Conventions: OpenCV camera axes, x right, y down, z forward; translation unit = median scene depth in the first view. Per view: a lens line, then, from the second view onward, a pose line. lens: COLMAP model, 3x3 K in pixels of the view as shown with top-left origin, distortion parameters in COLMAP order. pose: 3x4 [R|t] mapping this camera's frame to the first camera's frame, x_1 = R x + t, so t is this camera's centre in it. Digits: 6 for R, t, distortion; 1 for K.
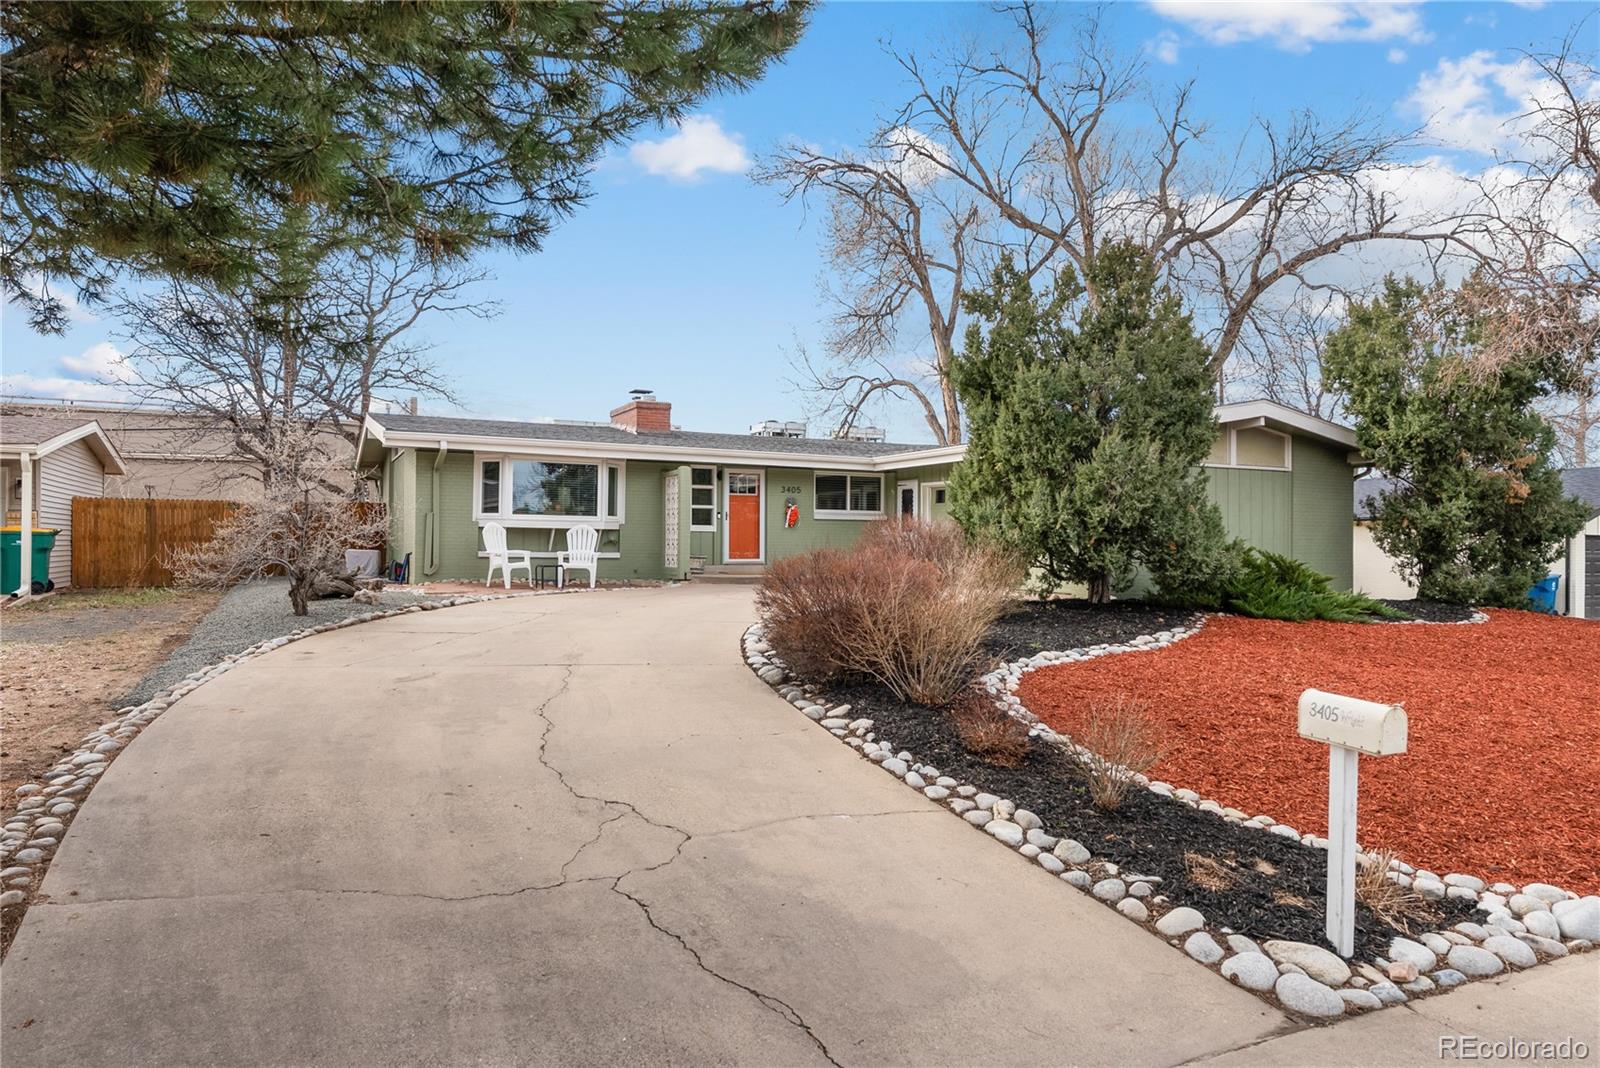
lens RADIAL K [[1047.8, 0, 794.9], [0, 1047.8, 533.4], [0, 0, 1]] dist [0.012270, 0.000875]
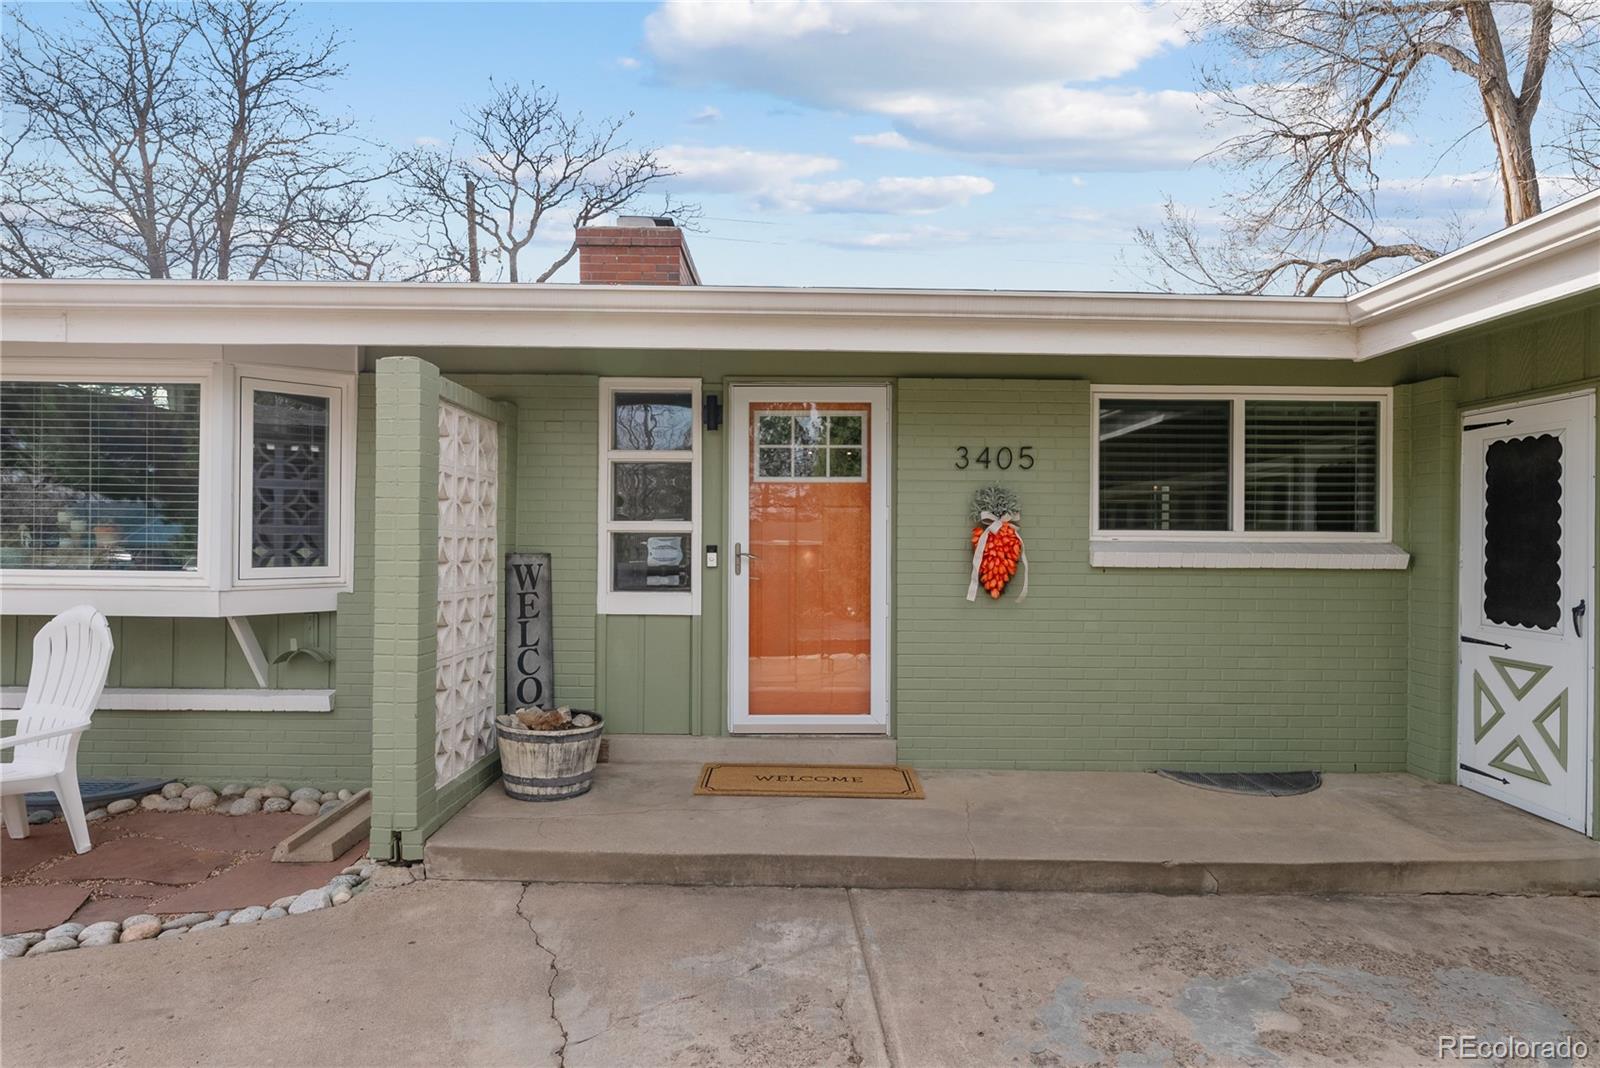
lens RADIAL K [[909.1, 0, 805.6], [0, 909.1, 536.9], [0, 0, 1]] dist [-0.001995, -0.001764]
pose [[0.905457, -0.002027, -0.424434, 0.051415], [0.003715, 0.999988, 0.003151, -0.022715], [0.424422, -0.004430, 0.905454, 0.779462]]
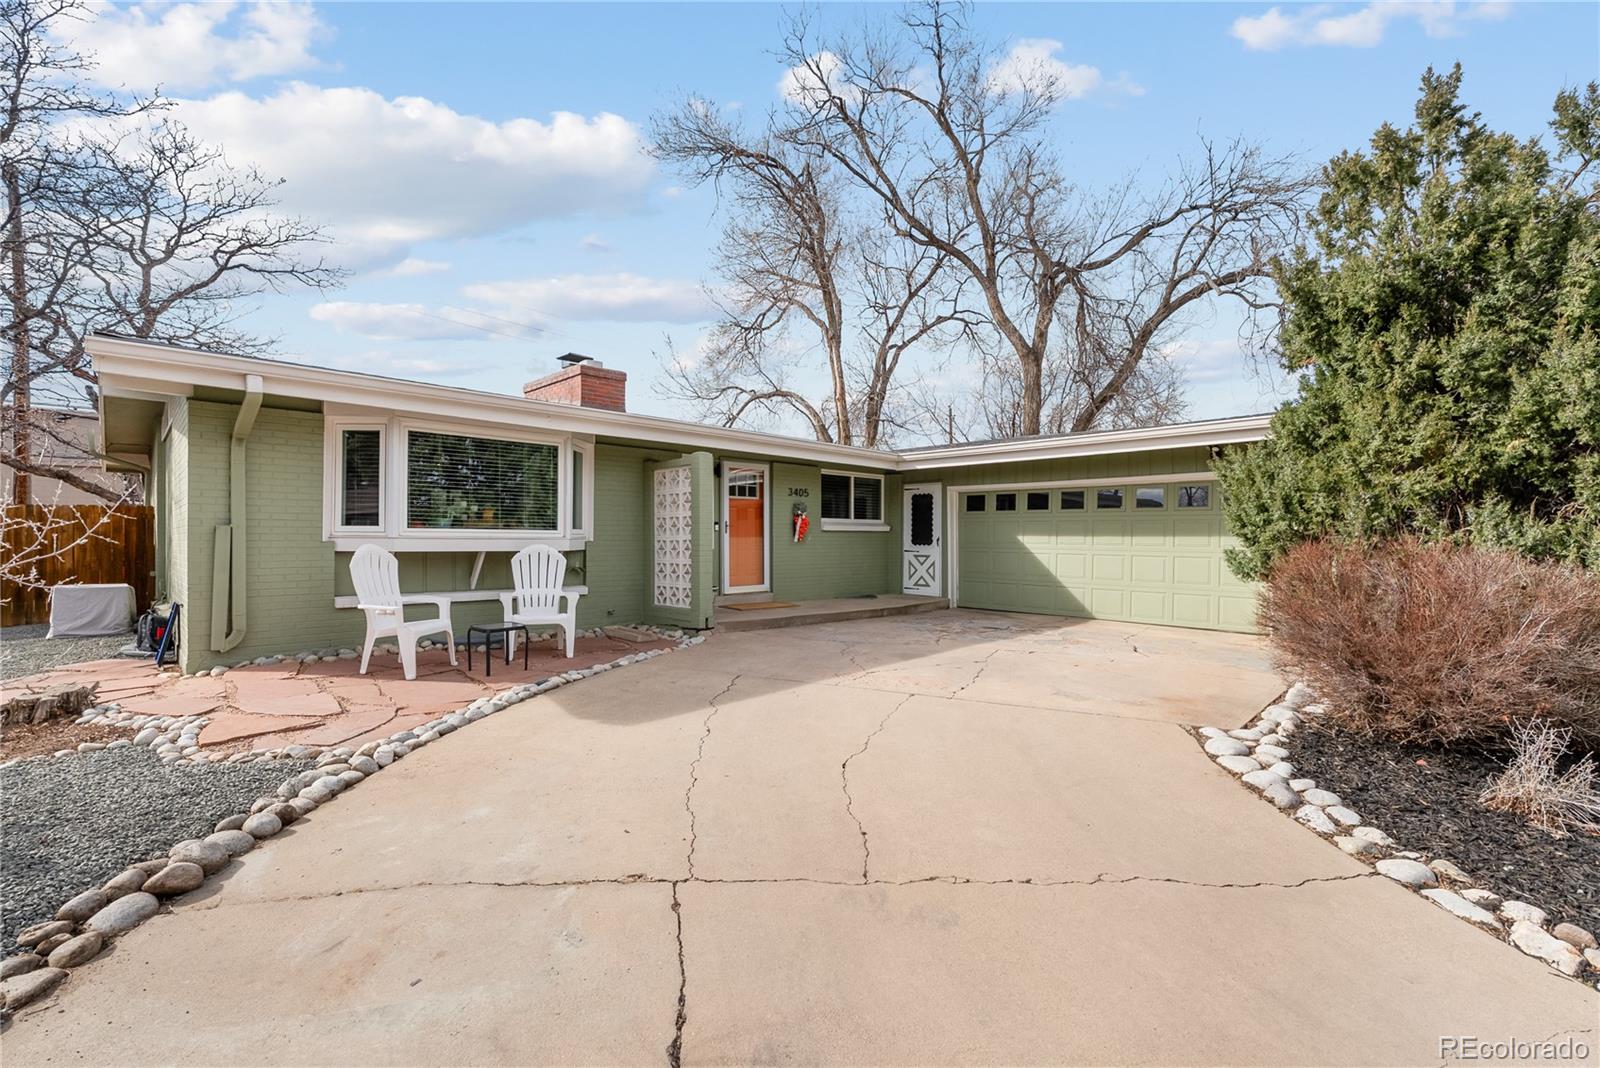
lens RADIAL K [[706.9, 0, 803.6], [0, 706.9, 537.5], [0, 0, 1]] dist [-0.010063, 0.001722]
pose [[0.944911, -0.007125, 0.327249, -0.171213], [0.004450, 0.999950, 0.008921, -0.013367], [-0.327296, -0.006973, 0.944896, 0.516565]]
